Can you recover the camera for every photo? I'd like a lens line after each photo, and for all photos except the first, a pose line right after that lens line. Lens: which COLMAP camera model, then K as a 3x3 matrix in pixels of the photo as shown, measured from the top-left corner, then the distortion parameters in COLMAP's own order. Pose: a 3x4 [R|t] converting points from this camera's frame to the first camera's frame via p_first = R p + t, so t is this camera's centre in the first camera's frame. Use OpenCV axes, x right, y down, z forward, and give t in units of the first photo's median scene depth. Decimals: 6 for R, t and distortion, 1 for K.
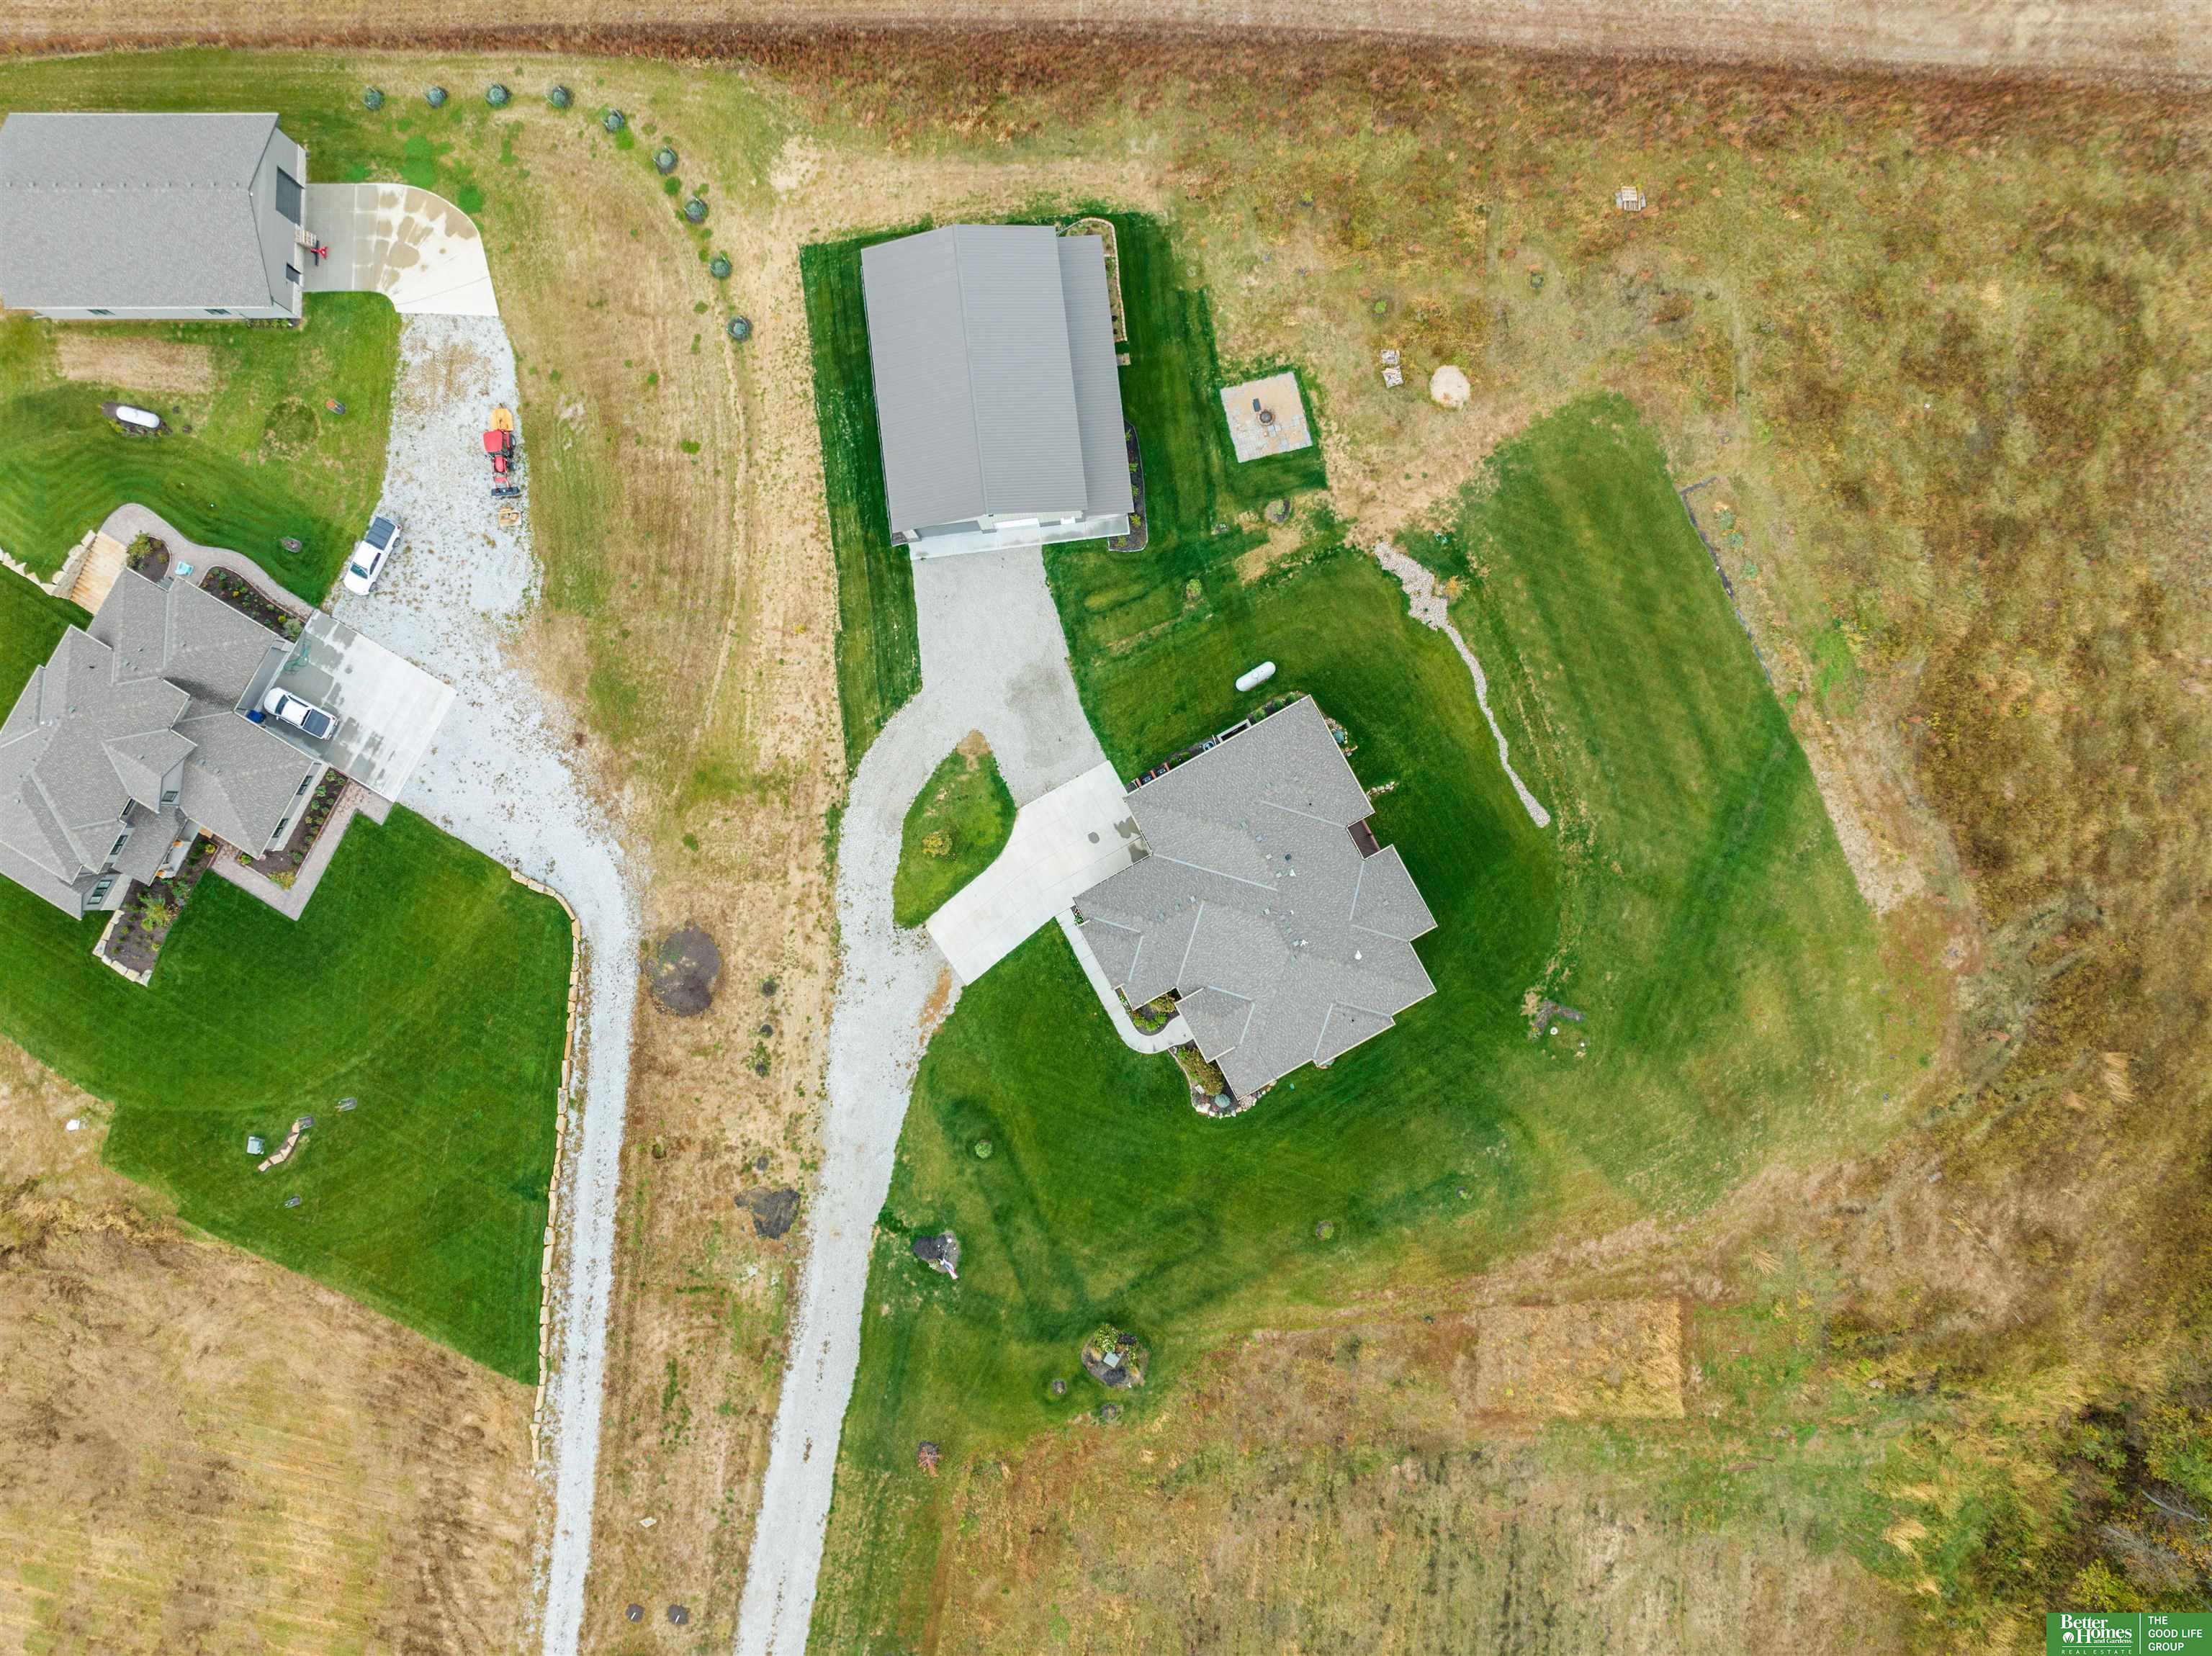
lens RADIAL K [[1595.7, 0, 1081.2], [0, 1595.7, 825.9], [0, 0, 1]] dist [-0.042795, 0.001361]
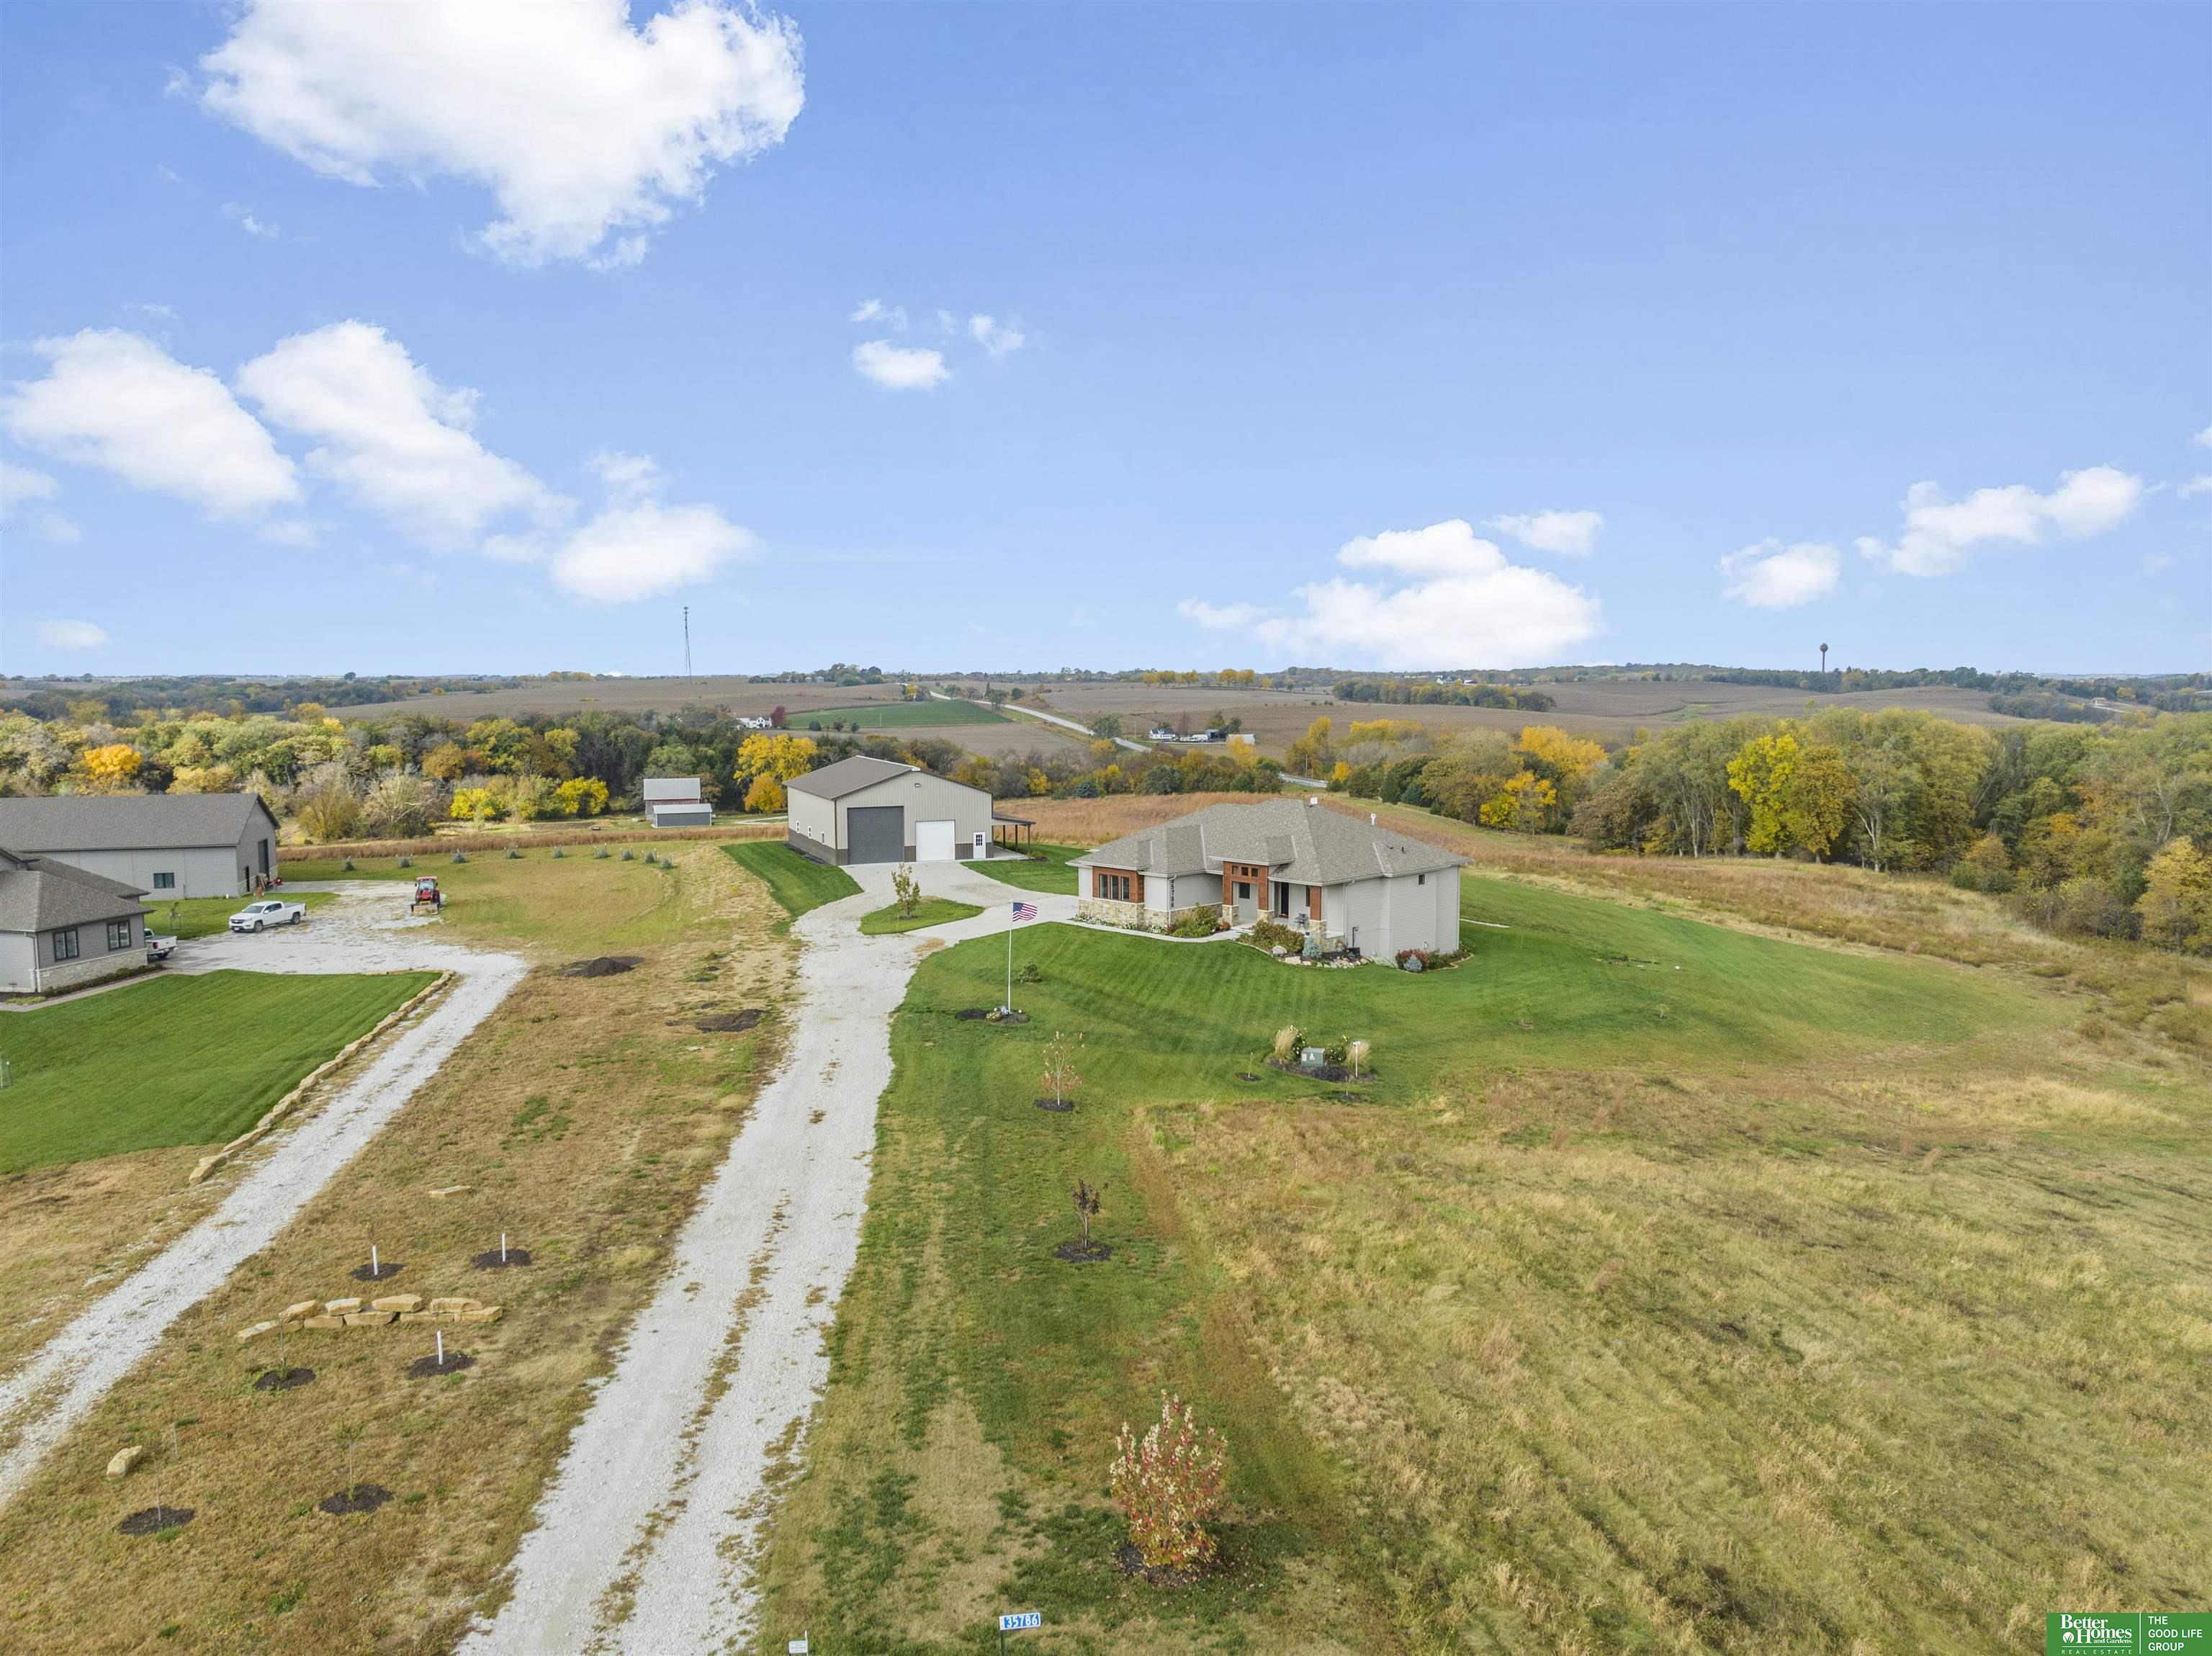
lens RADIAL K [[1558.4, 0, 1102.6], [0, 1558.4, 802.5], [0, 0, 1]] dist [-0.038090, -0.002842]
pose [[0.963992, -0.010410, 0.265728, -0.213171], [0.265491, 0.095126, -0.959409, 0.869169], [-0.015290, 0.995411, 0.094464, 0.845490]]
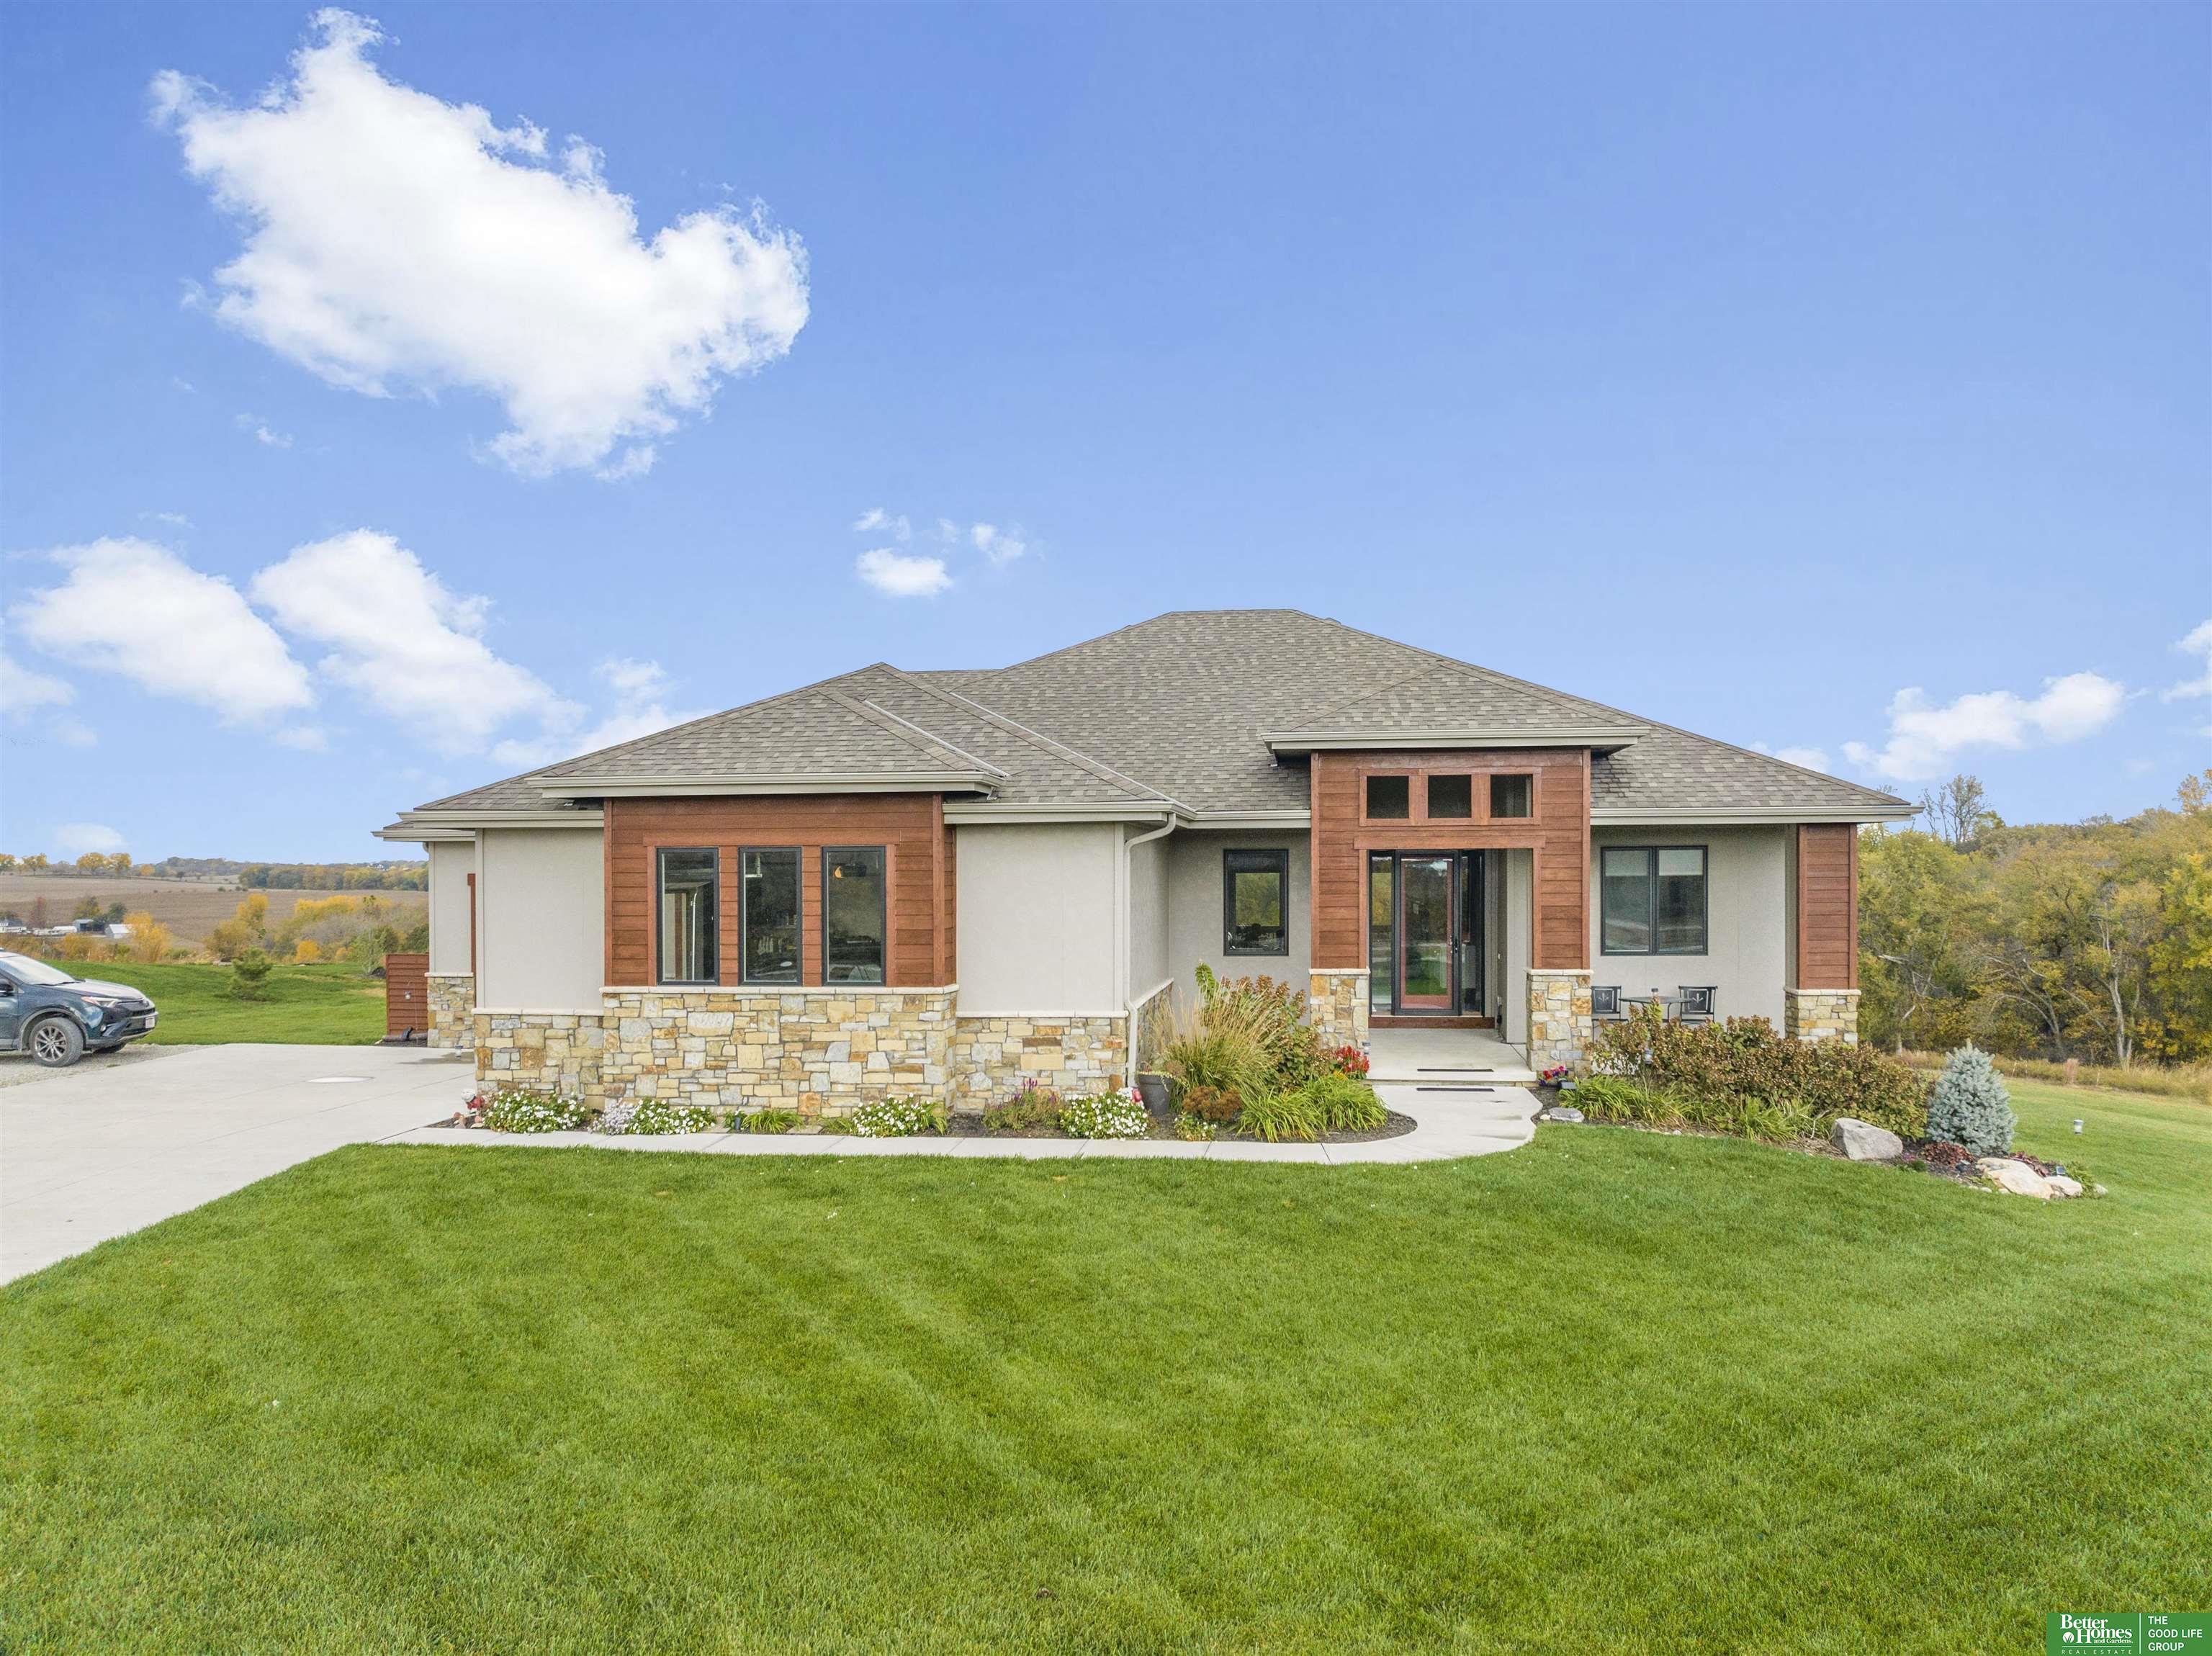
lens RADIAL K [[1586.0, 0, 1114.2], [0, 1586.0, 860.0], [0, 0, 1]] dist [-0.043880, 0.008949]
pose [[0.590641, 0.015771, 0.806781, -0.089489], [0.806769, 0.008690, -0.590802, 0.193603], [-0.016329, 0.999838, -0.007591, 0.964688]]
